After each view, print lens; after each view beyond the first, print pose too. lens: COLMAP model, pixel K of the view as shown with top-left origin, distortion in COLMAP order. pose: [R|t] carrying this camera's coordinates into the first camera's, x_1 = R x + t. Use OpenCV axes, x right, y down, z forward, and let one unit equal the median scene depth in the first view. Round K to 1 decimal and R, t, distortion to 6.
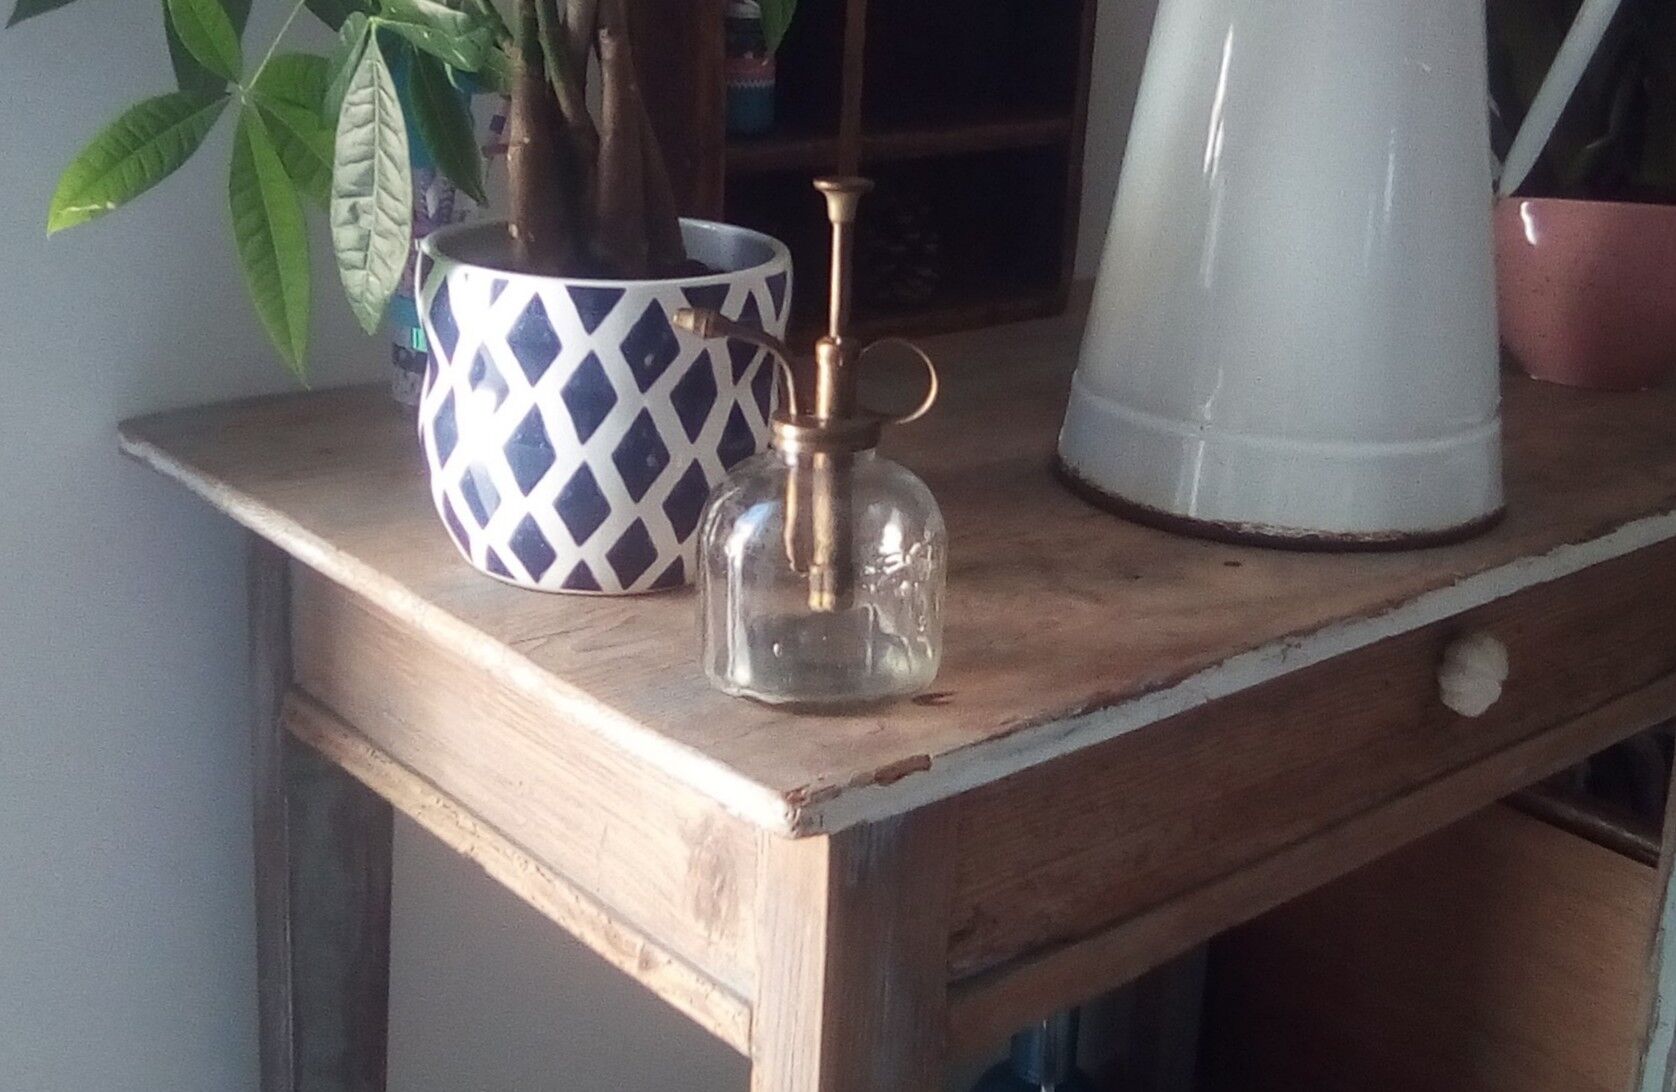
lens RADIAL K [[2490.6, 0, 835.5], [0, 2490.6, 542.3], [0, 0, 1]] dist [-0.035000, 0.000000]
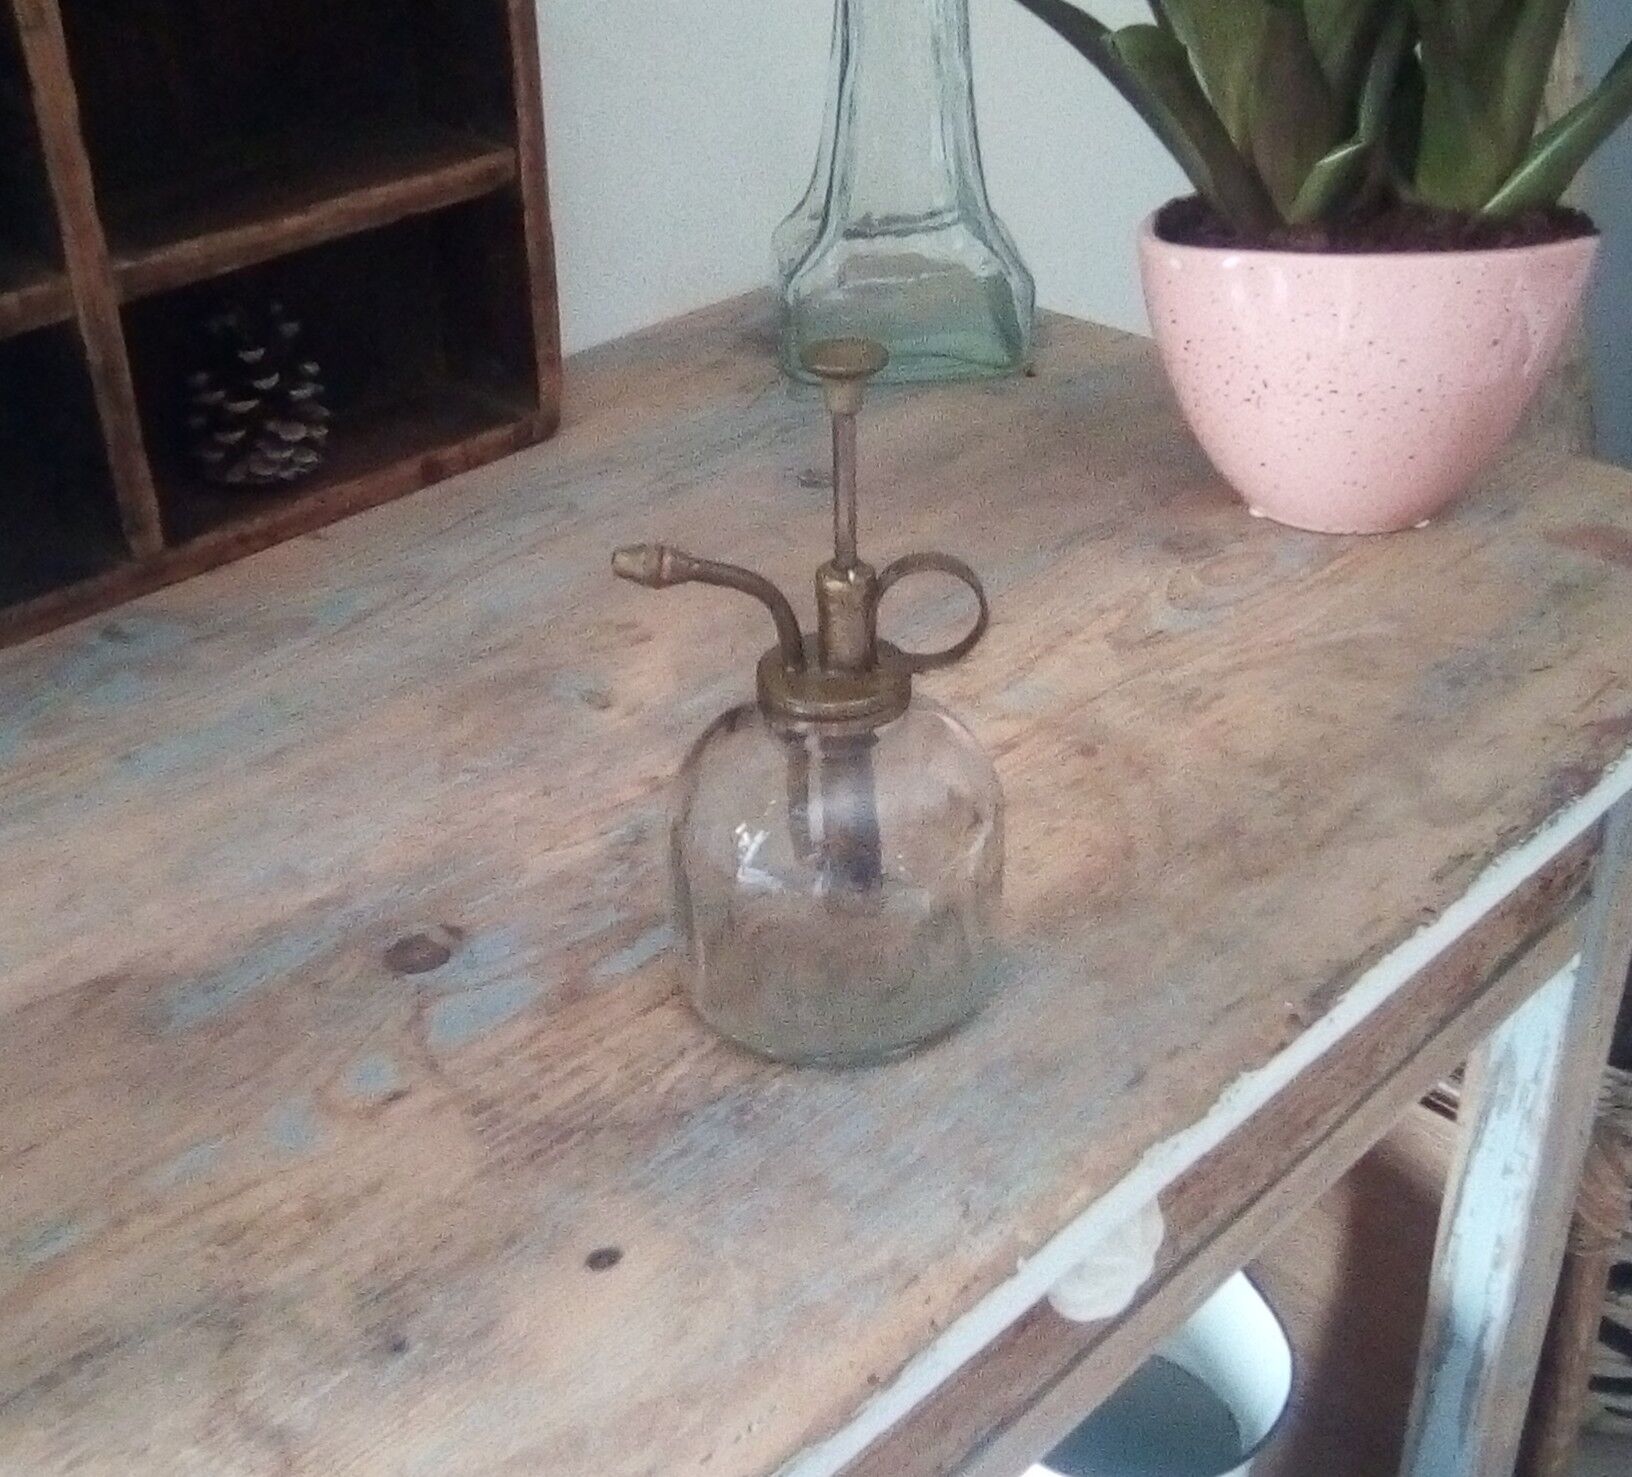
lens RADIAL K [[2141.4, 0, 816.5], [0, 2141.4, 730.2], [0, 0, 1]] dist [0.005521, 0.000000]
pose [[0.996955, -0.077767, -0.005665, 0.229933], [0.076650, 0.964122, 0.254151, -0.227563], [-0.014303, -0.253811, 0.967148, 0.617088]]
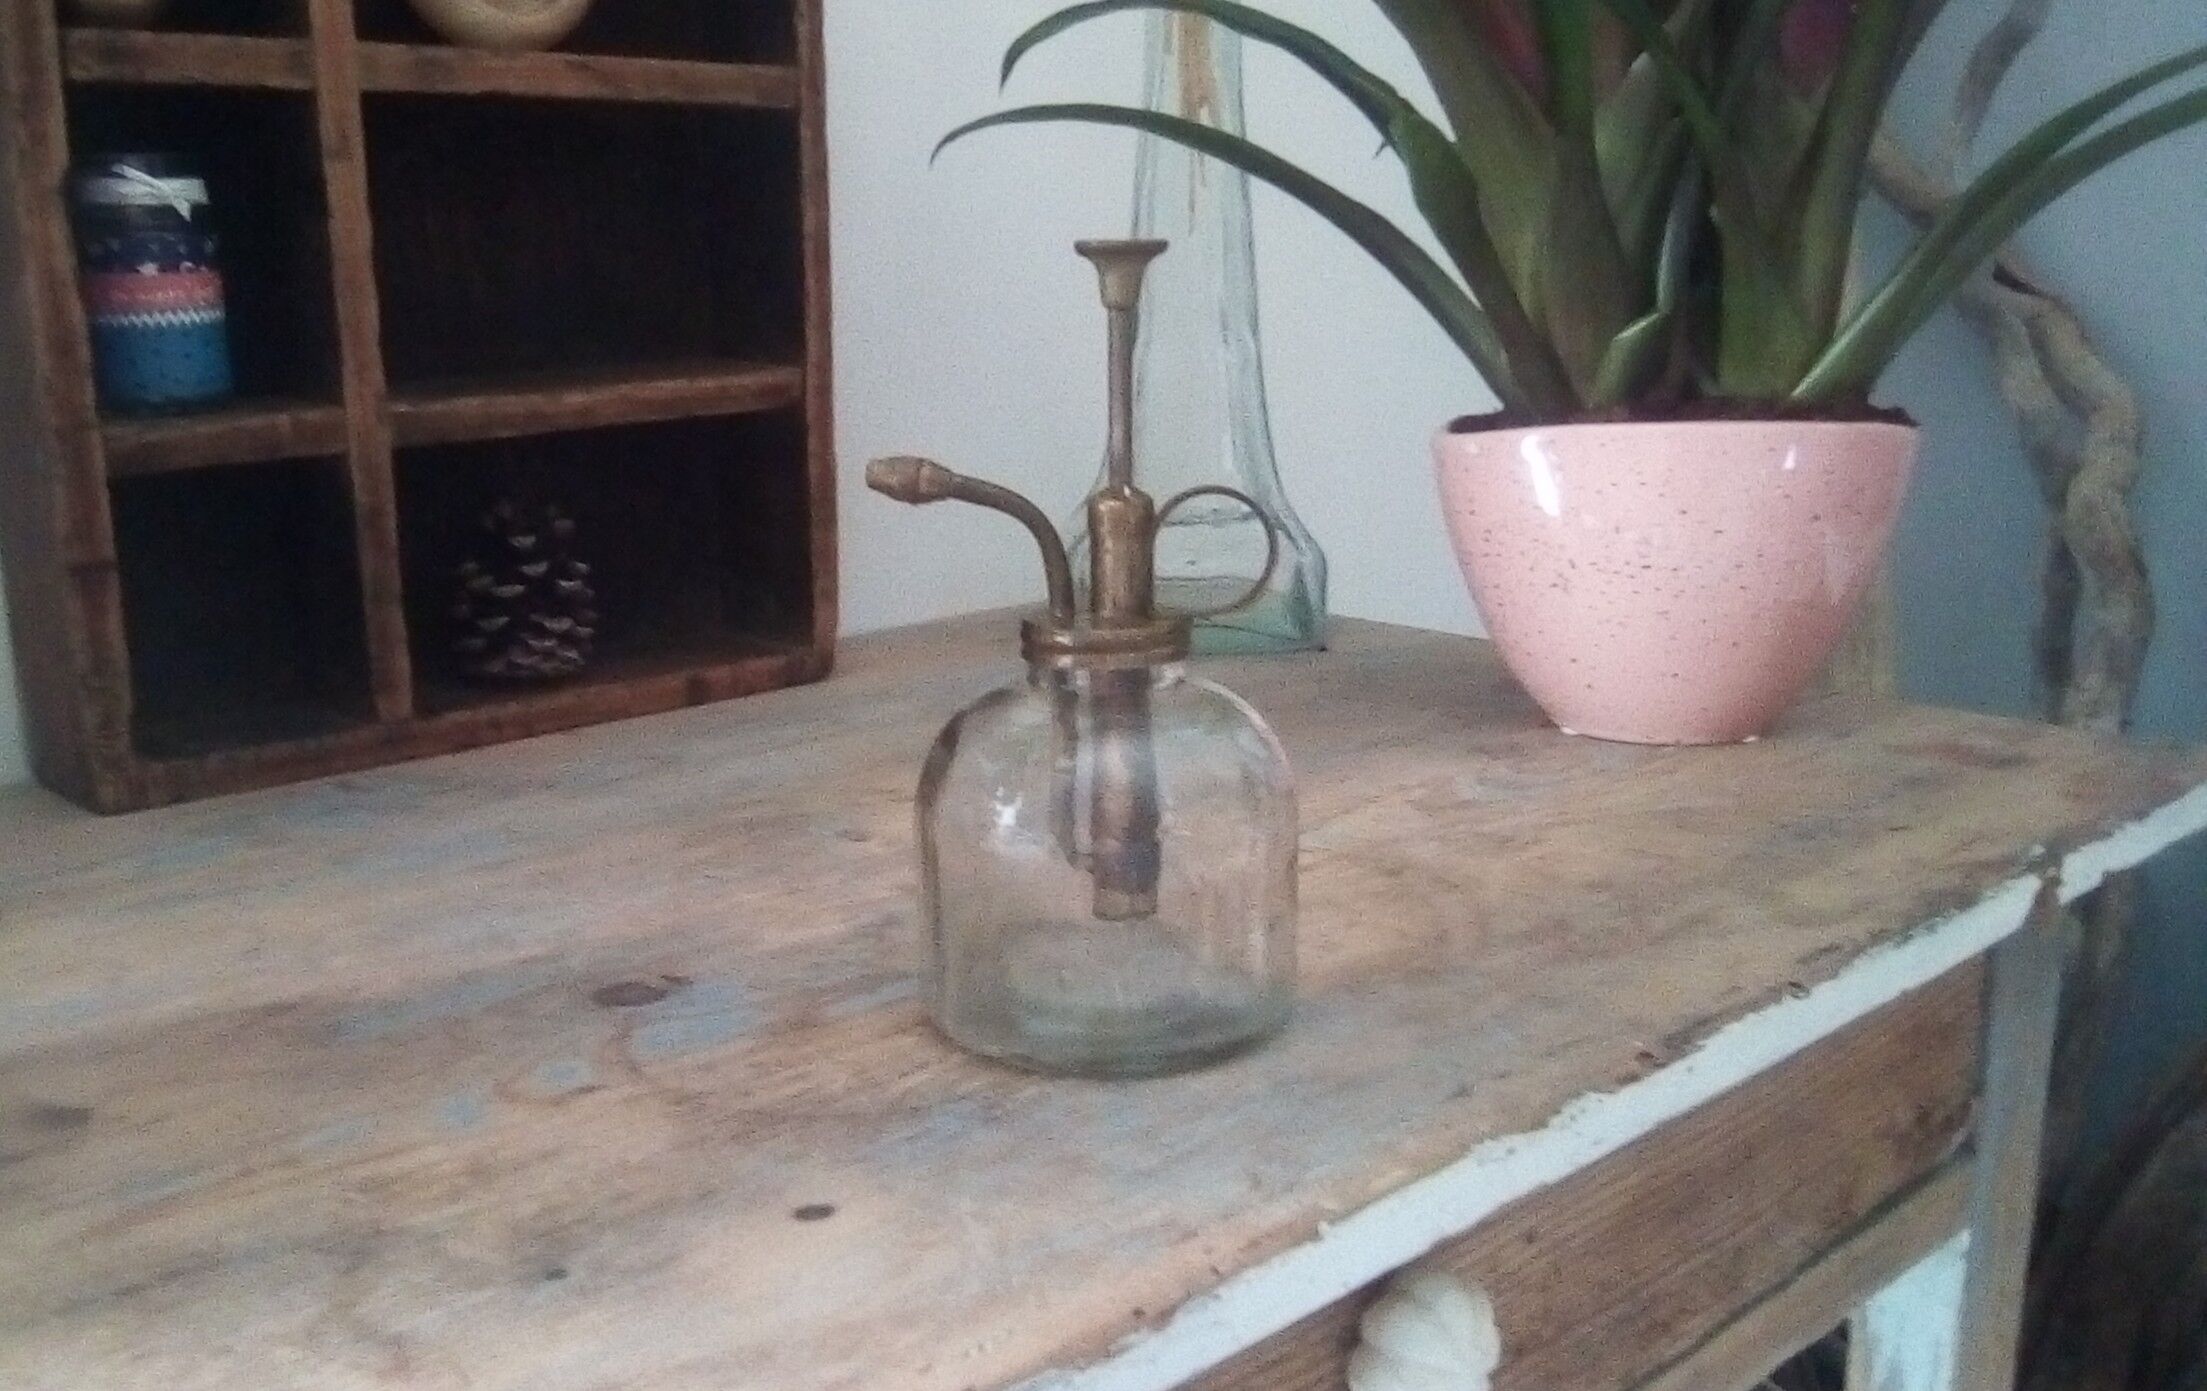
lens RADIAL K [[2134.9, 0, 994.5], [0, 2134.9, 809.1], [0, 0, 1]] dist [-0.010937, 0.000000]
pose [[0.997365, -0.060840, -0.039513, 0.223625], [0.059240, 0.997423, -0.040474, -0.048124], [0.041874, 0.038027, 0.998399, 0.658275]]
